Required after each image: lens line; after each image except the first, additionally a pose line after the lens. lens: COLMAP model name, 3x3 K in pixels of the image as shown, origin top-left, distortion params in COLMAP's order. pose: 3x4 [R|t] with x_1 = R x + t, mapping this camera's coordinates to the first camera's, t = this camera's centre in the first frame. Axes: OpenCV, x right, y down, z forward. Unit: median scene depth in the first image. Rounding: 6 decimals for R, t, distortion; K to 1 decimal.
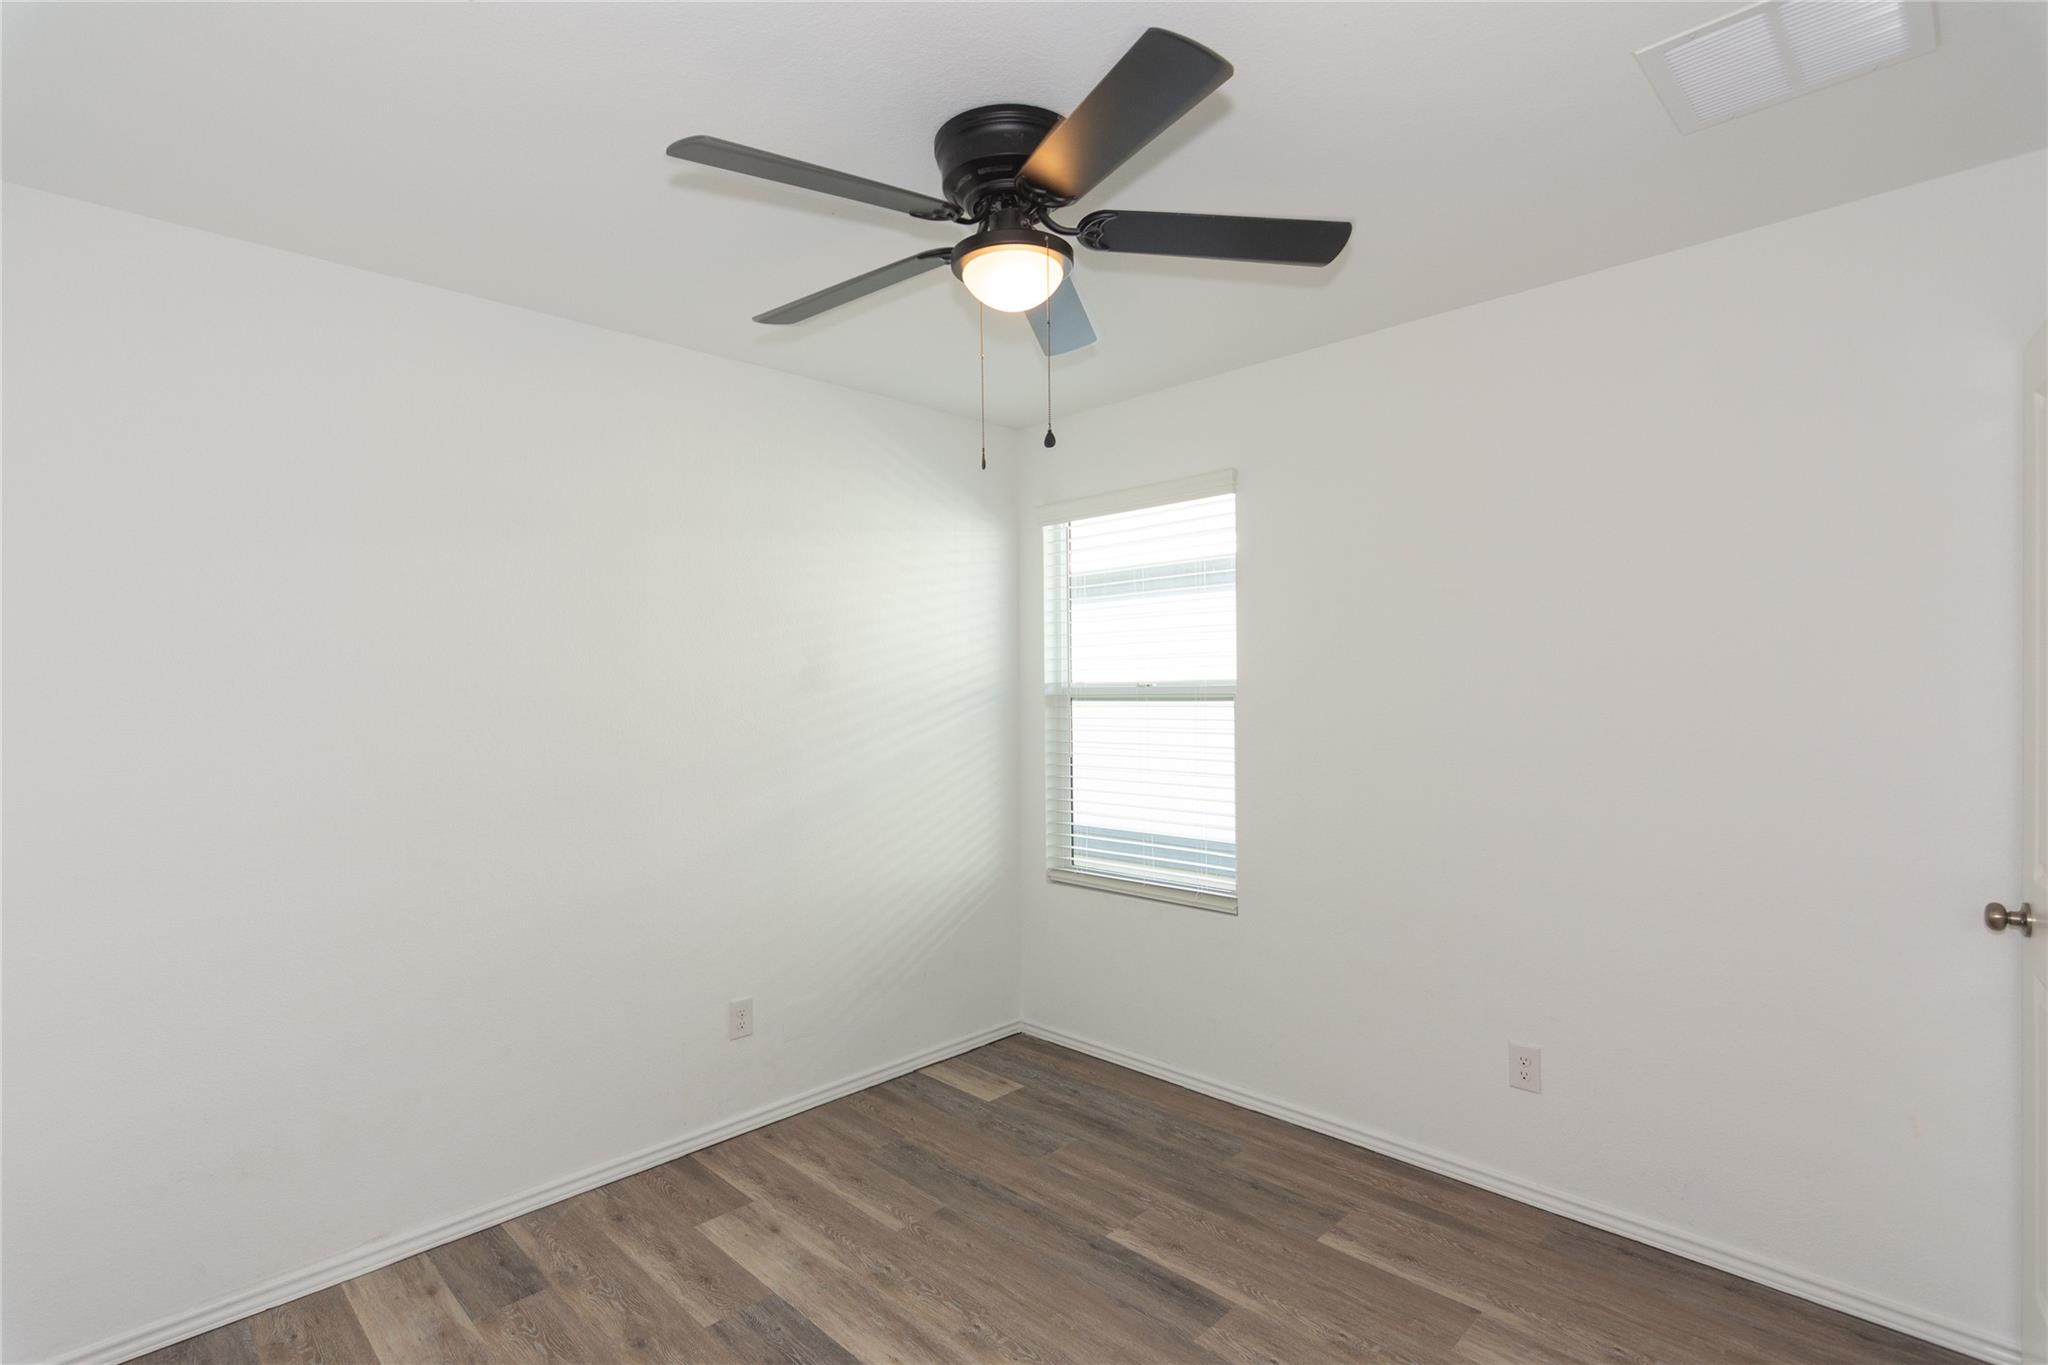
lens RADIAL K [[1012.6, 0, 1011.2], [0, 1012.6, 692.2], [0, 0, 1]] dist [0.002921, 0.001869]
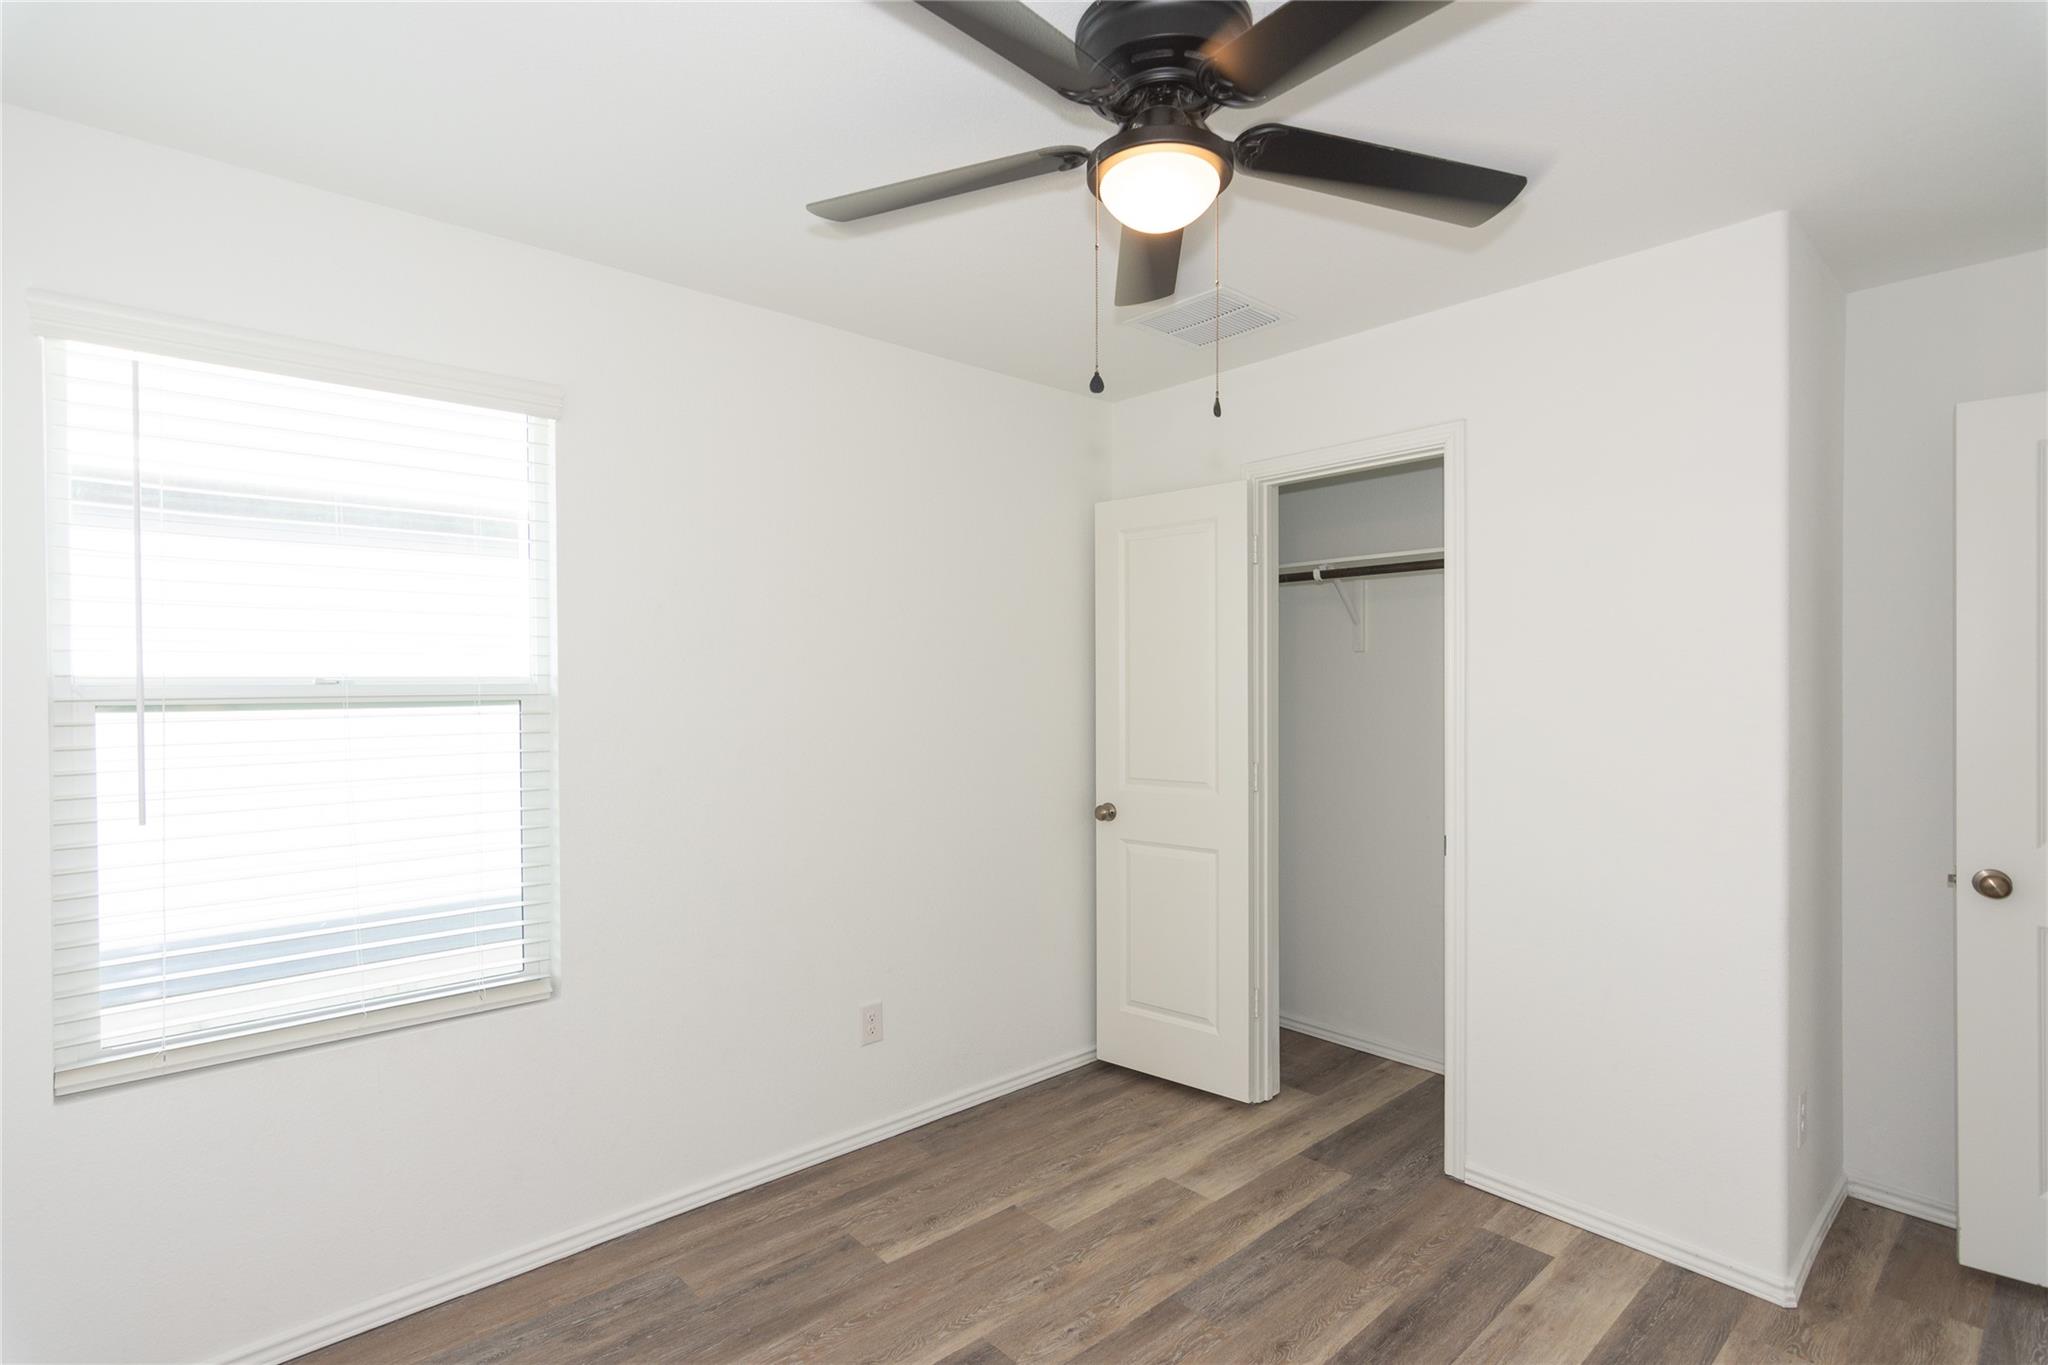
lens RADIAL K [[1012.6, 0, 1011.2], [0, 1012.6, 692.2], [0, 0, 1]] dist [0.002921, 0.001869]
pose [[0.034724, 0.004067, 0.999389, -0.602474], [0.012284, 0.999914, -0.004496, 0.009076], [-0.999321, 0.012433, 0.034671, 0.784001]]
